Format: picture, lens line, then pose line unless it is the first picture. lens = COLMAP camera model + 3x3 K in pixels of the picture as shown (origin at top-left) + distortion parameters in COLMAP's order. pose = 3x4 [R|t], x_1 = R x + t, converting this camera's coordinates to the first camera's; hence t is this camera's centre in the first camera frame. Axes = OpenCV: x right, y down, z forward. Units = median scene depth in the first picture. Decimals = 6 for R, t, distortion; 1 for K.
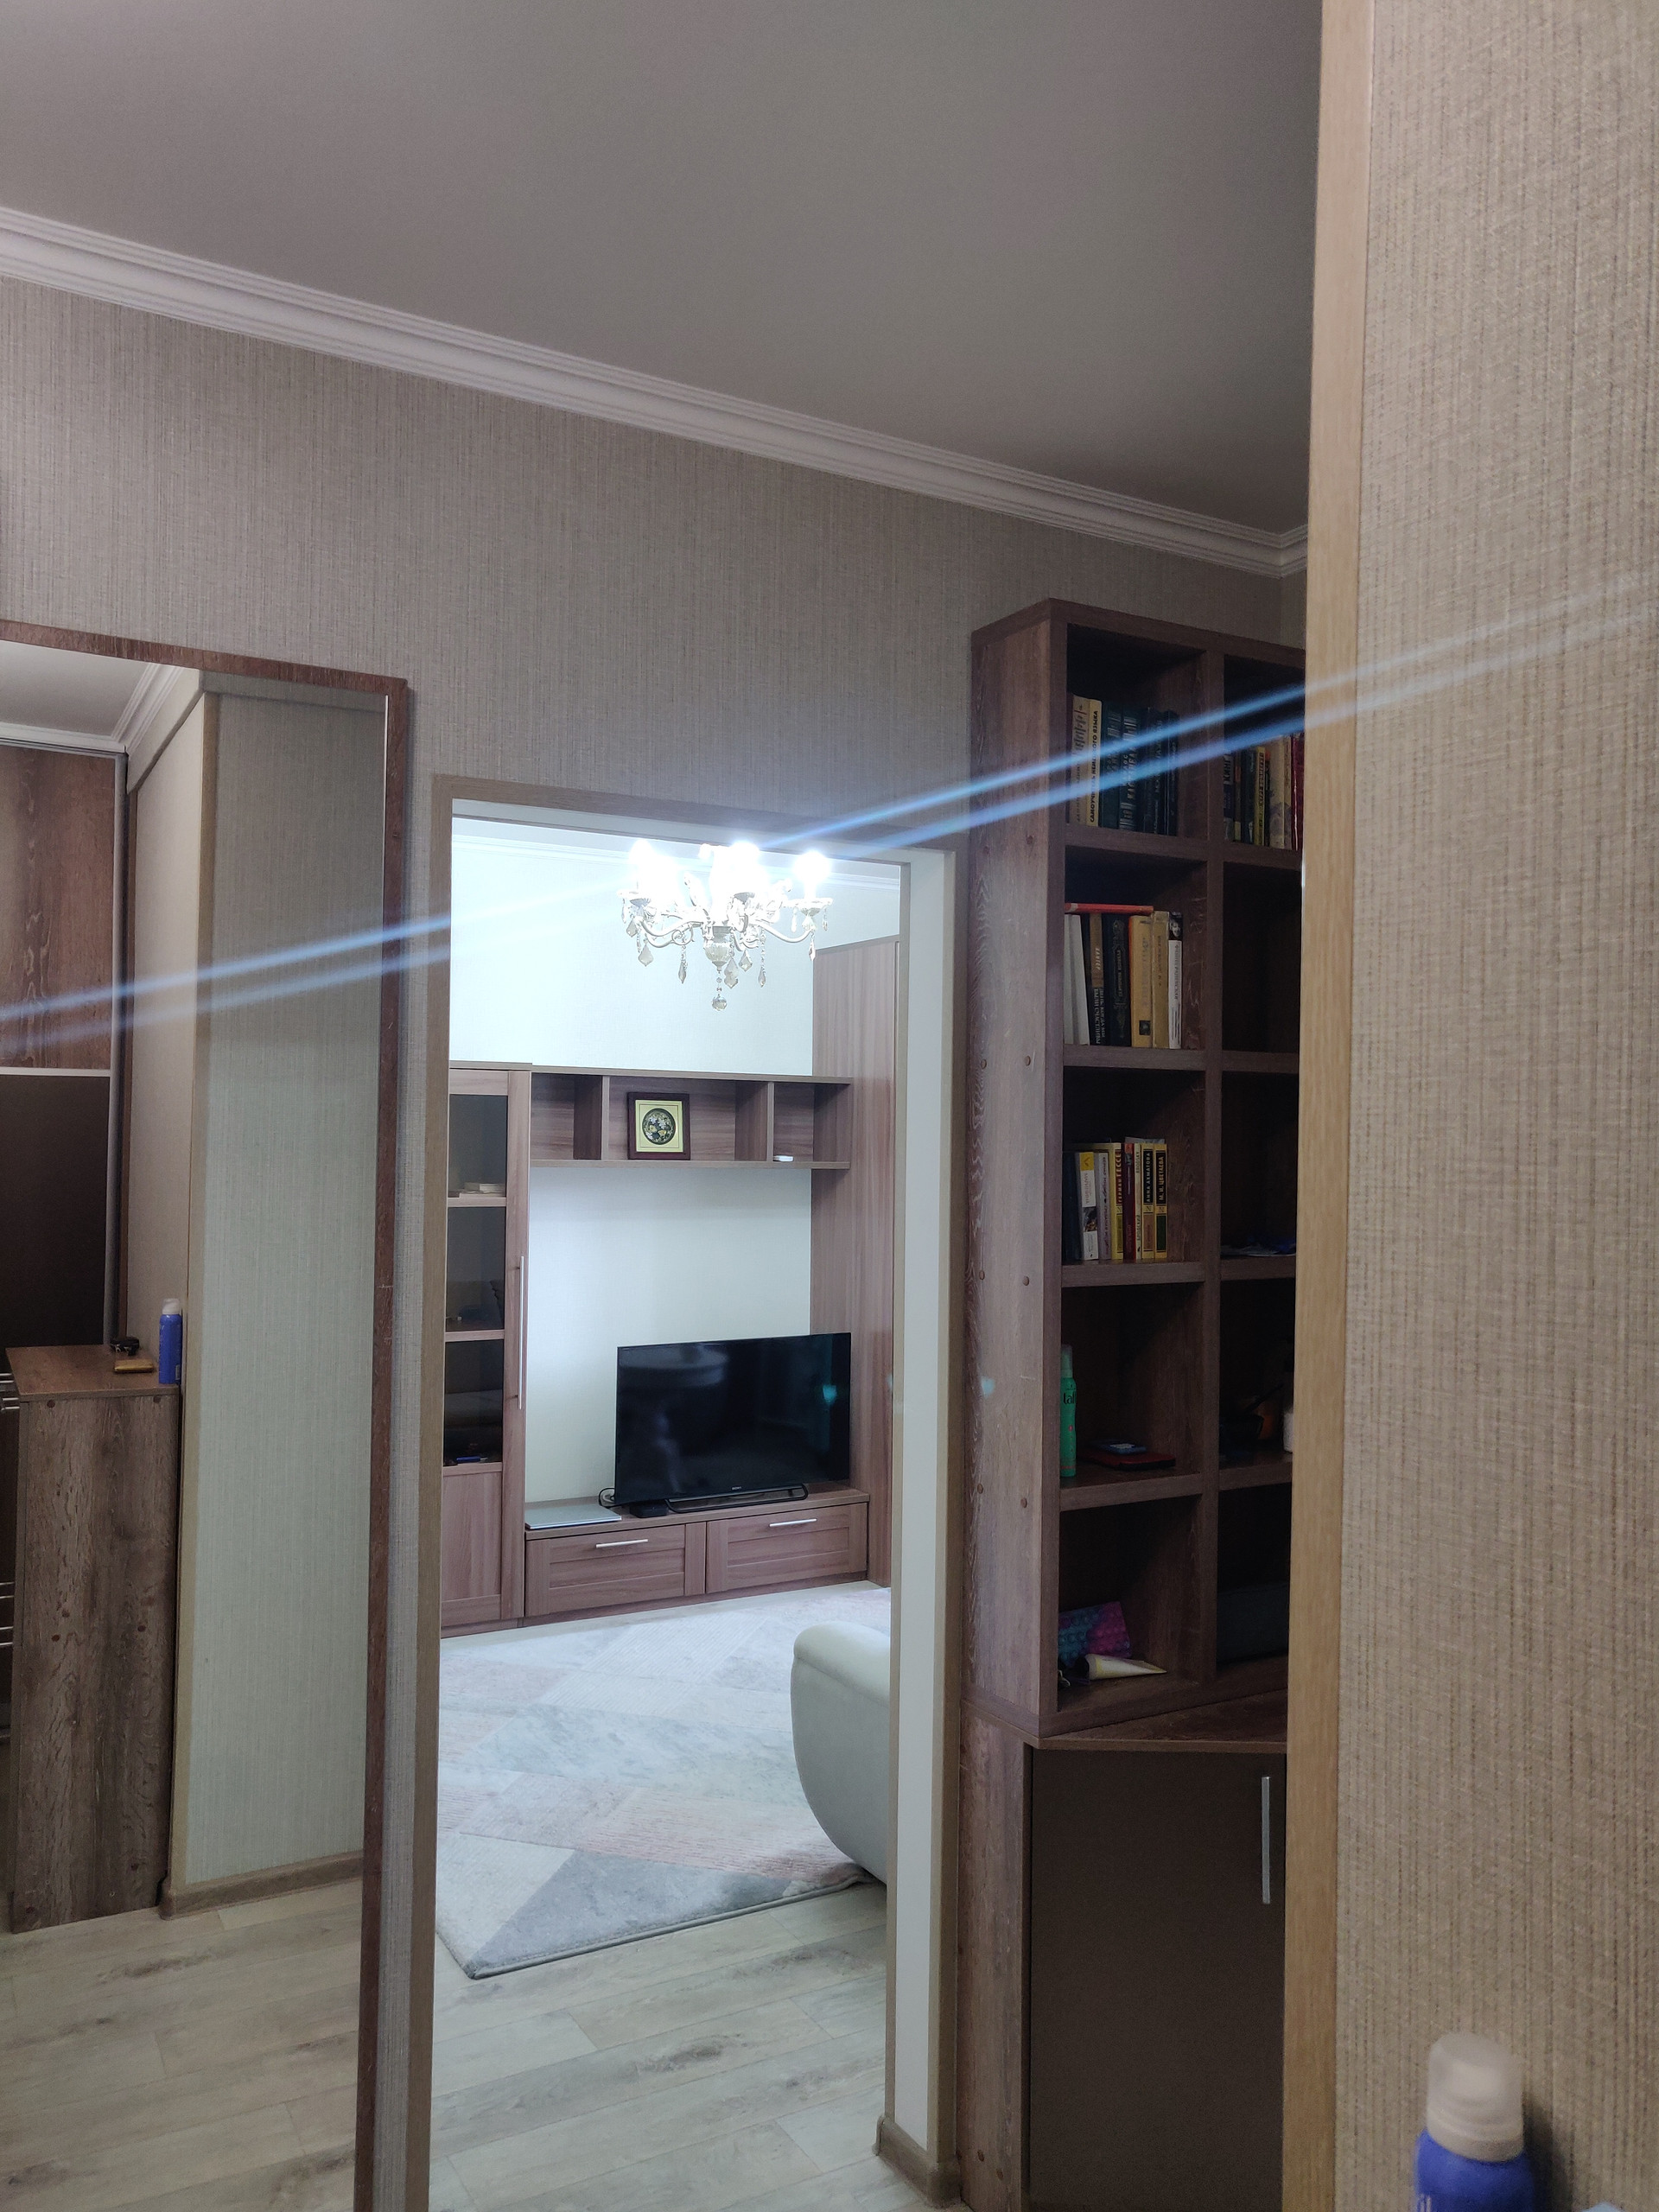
lens RADIAL K [[1702.7, 0, 816.5], [0, 1702.7, 1110.0], [0, 0, 1]] dist [-0.029227, 0.076535]
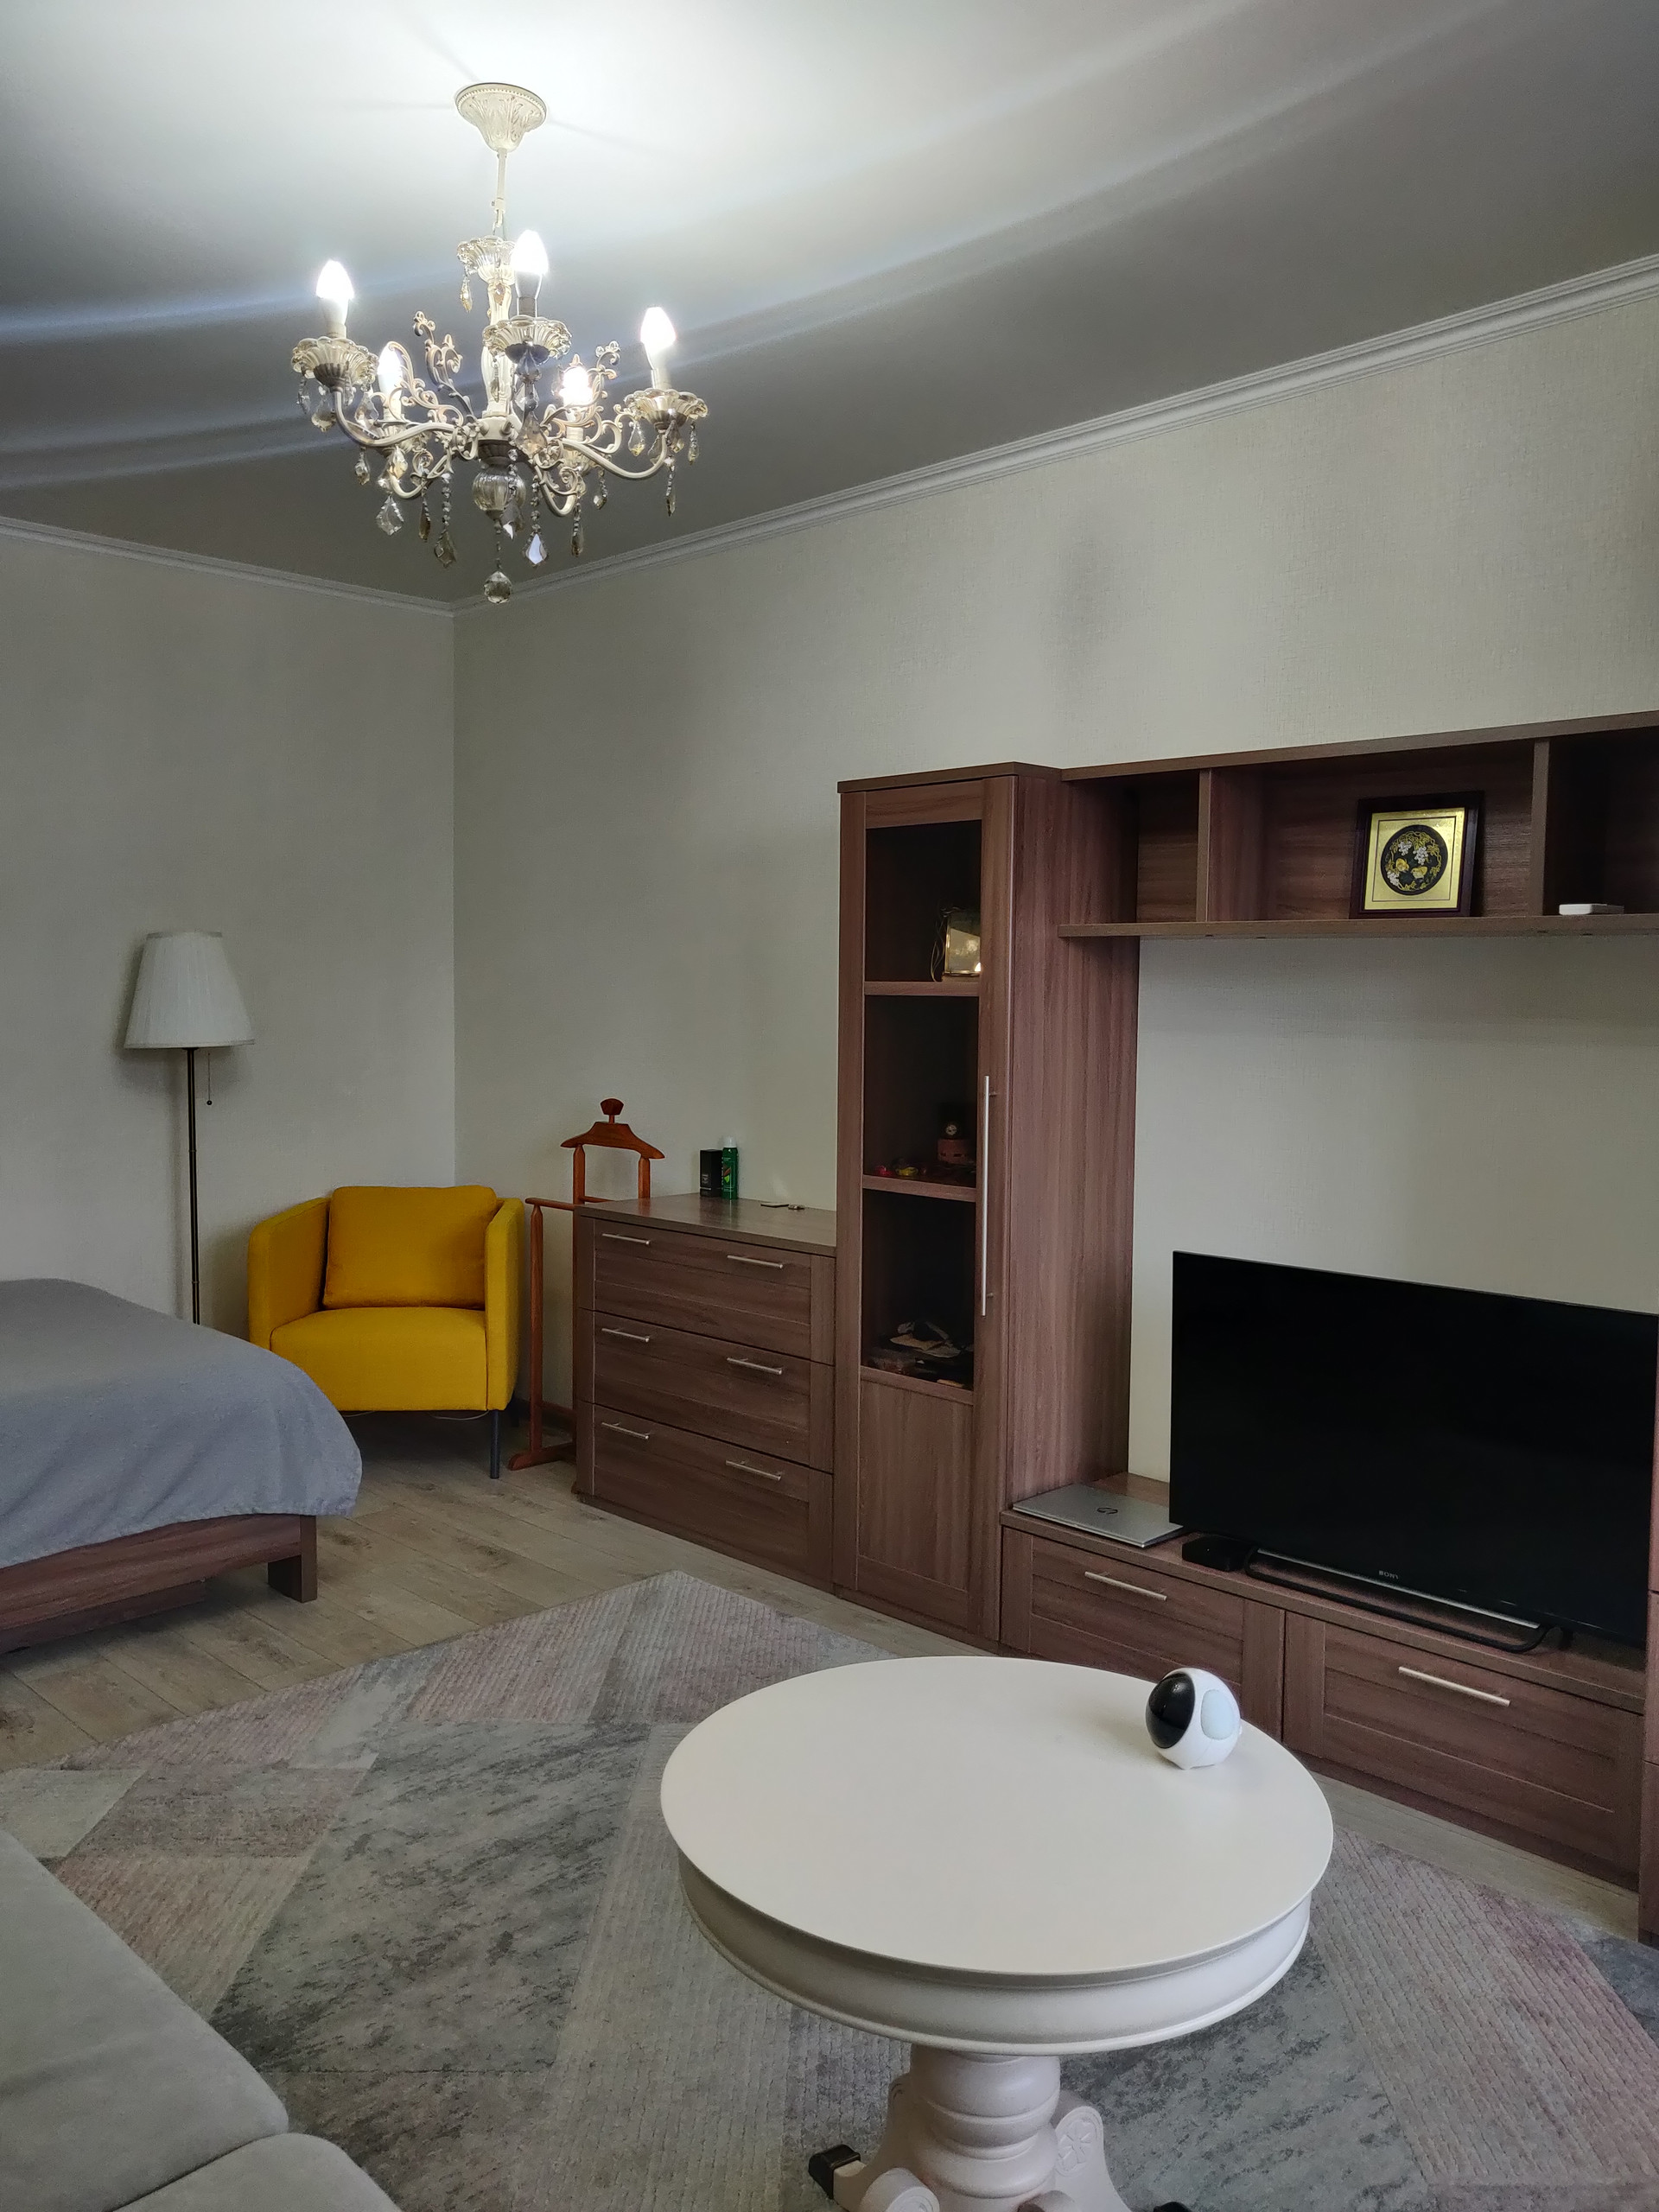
lens RADIAL K [[1702.7, 0, 816.5], [0, 1702.7, 1110.0], [0, 0, 1]] dist [-0.029227, 0.076535]
pose [[0.258918, 0.063231, -0.963827, 0.383377], [0.008785, 0.997660, 0.067810, 0.051253], [0.965859, -0.026024, 0.257757, 0.717016]]
